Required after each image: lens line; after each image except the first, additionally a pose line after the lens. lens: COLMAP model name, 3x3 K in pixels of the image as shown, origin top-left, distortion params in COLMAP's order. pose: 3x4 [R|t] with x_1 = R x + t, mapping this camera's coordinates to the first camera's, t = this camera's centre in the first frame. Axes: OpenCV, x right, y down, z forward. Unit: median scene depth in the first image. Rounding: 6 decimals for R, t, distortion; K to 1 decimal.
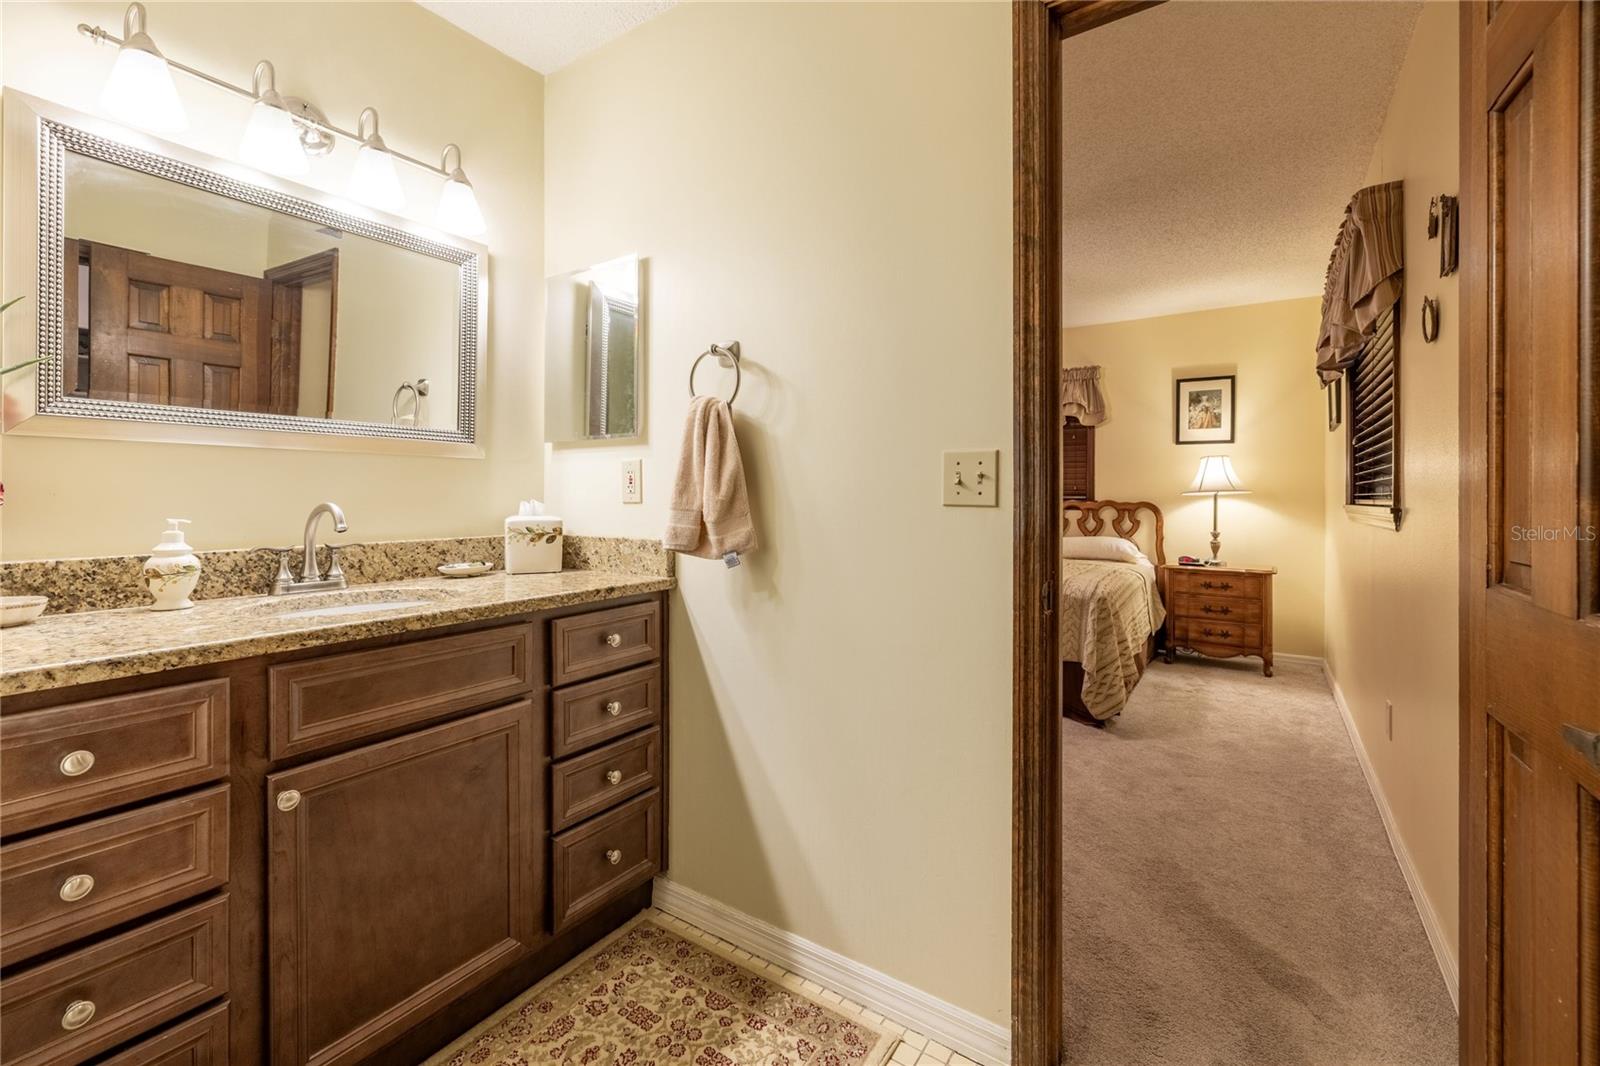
lens RADIAL K [[686.9, 0, 797.6], [0, 686.9, 490.4], [0, 0, 1]] dist [-0.000941, 0.000846]
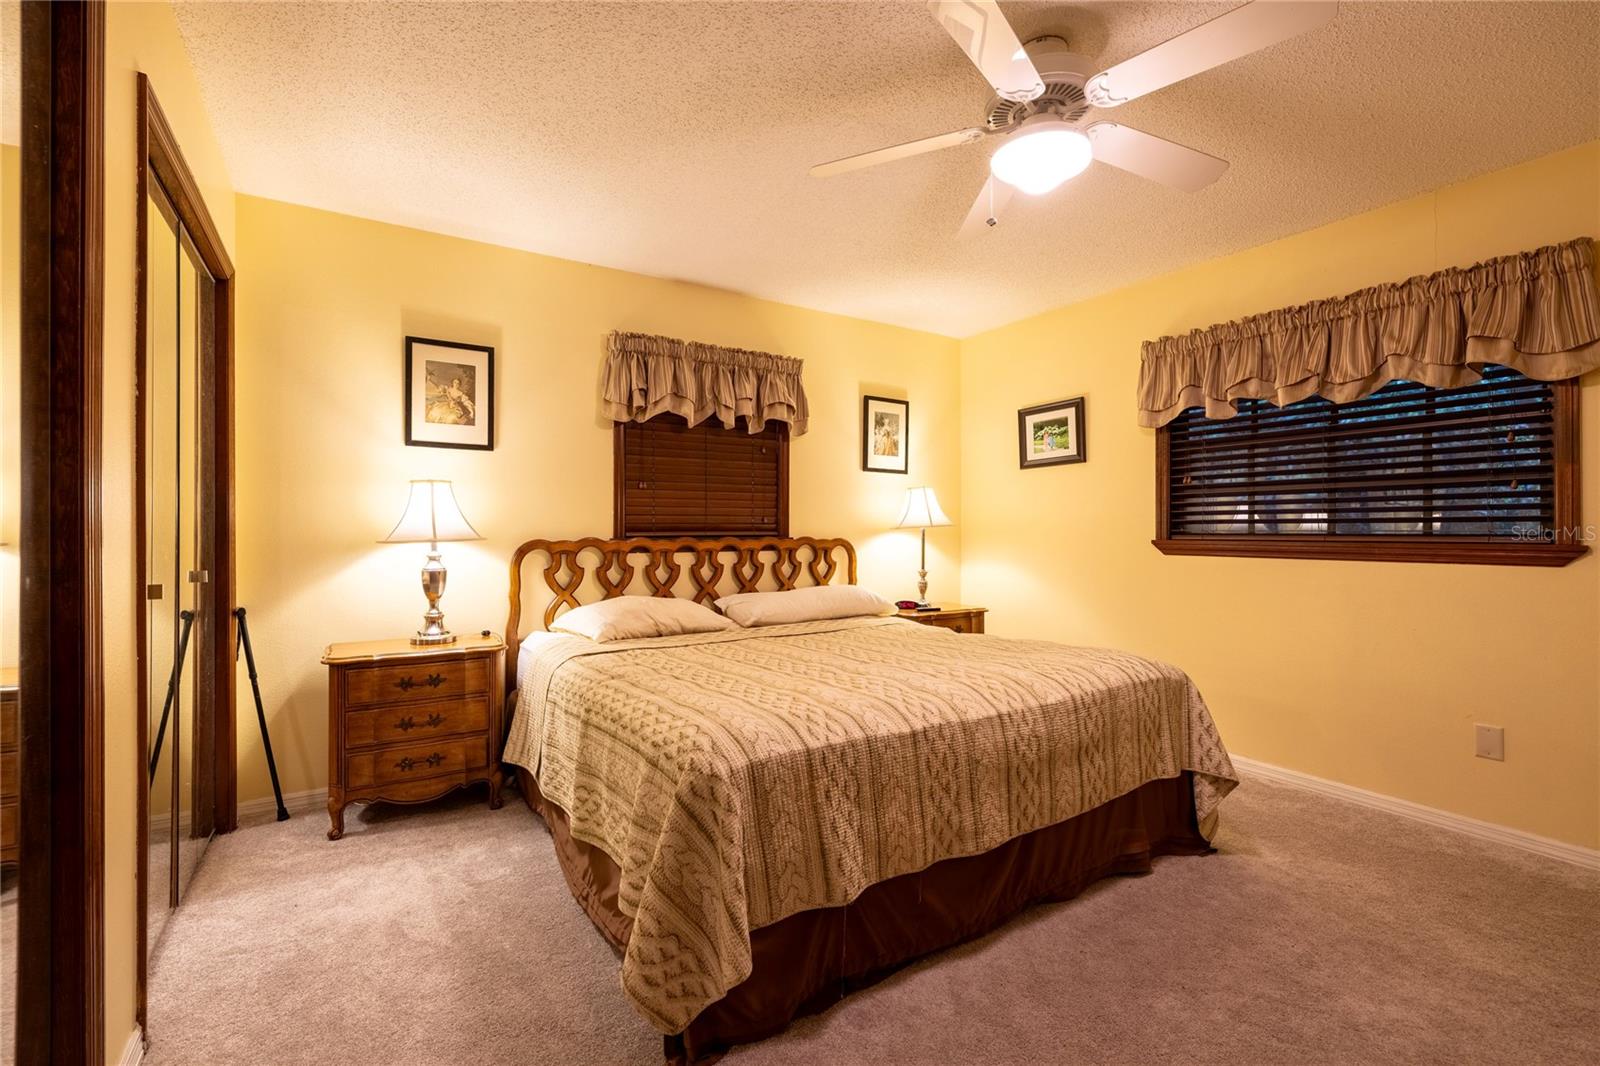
lens RADIAL K [[686.9, 0, 762.2], [0, 686.9, 522.3], [0, 0, 1]] dist [-0.000941, 0.000846]
pose [[0.433823, 0.004636, 0.900986, -0.288214], [-0.006479, 0.999977, -0.002025, -0.000298], [-0.900975, -0.004959, 0.433843, 0.773842]]
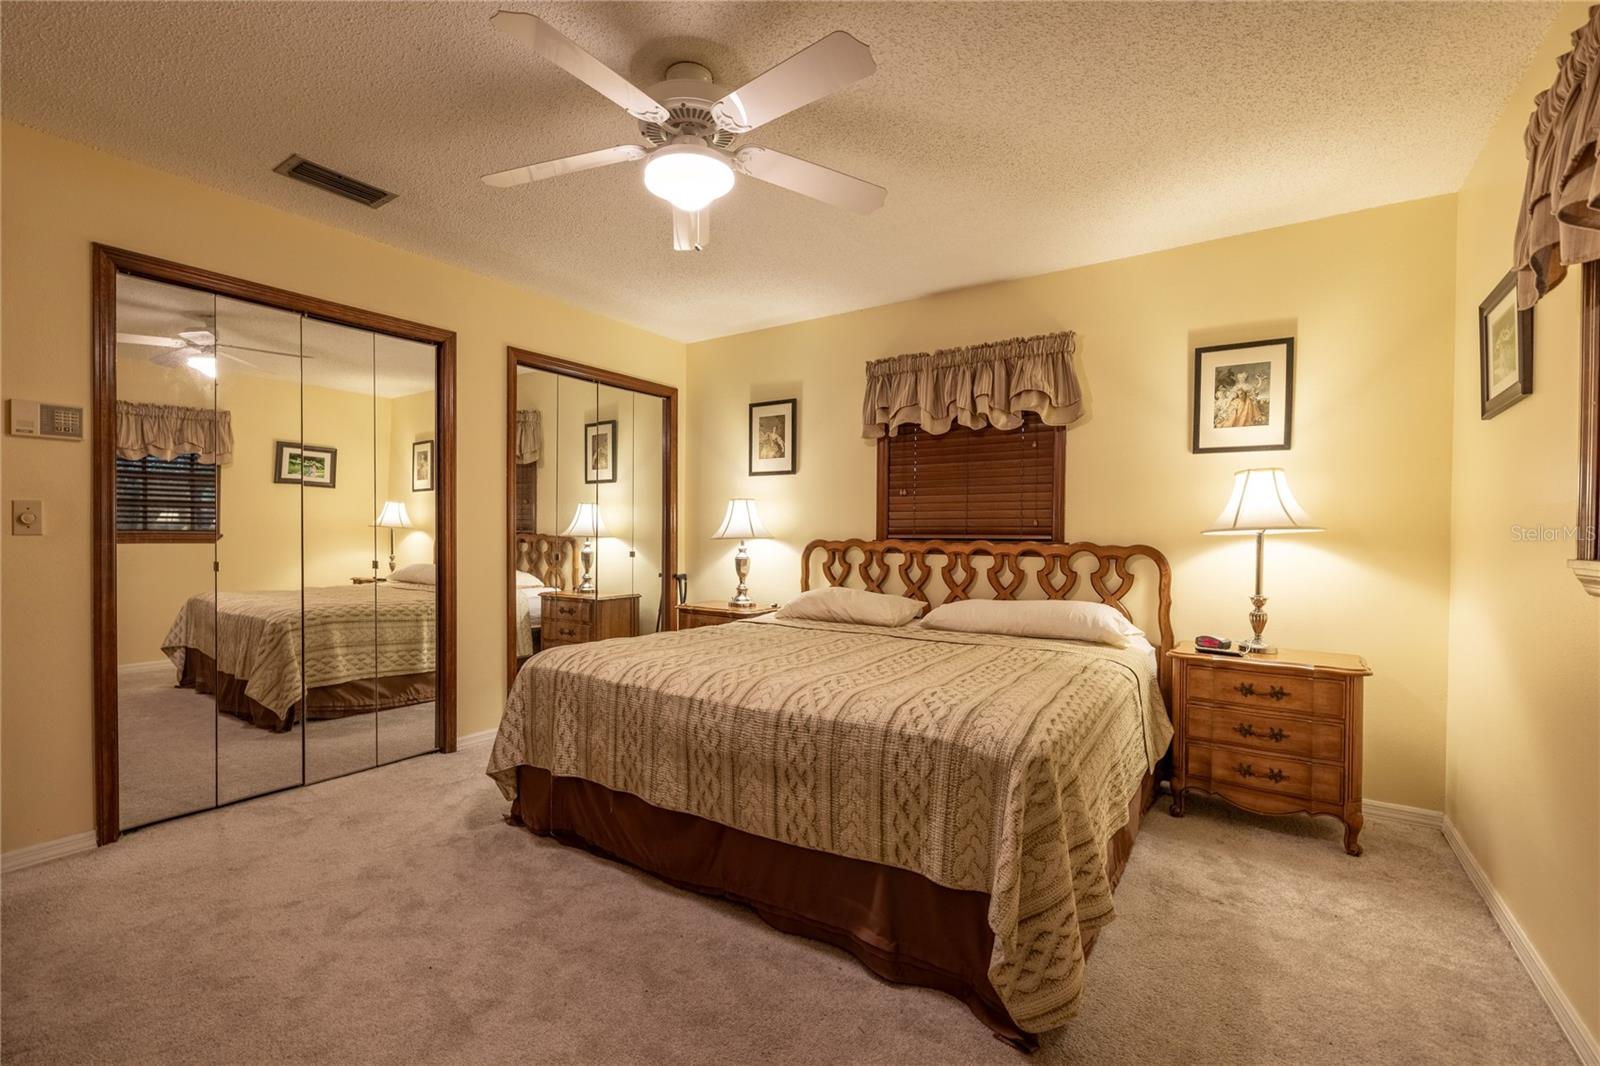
lens RADIAL K [[686.9, 0, 793.1], [0, 686.9, 540.7], [0, 0, 1]] dist [-0.000941, 0.000846]
pose [[0.999939, 0.003390, -0.010518, 0.203218], [-0.003185, 0.999805, 0.019467, 0.001284], [0.010582, -0.019432, 0.999755, 0.387722]]
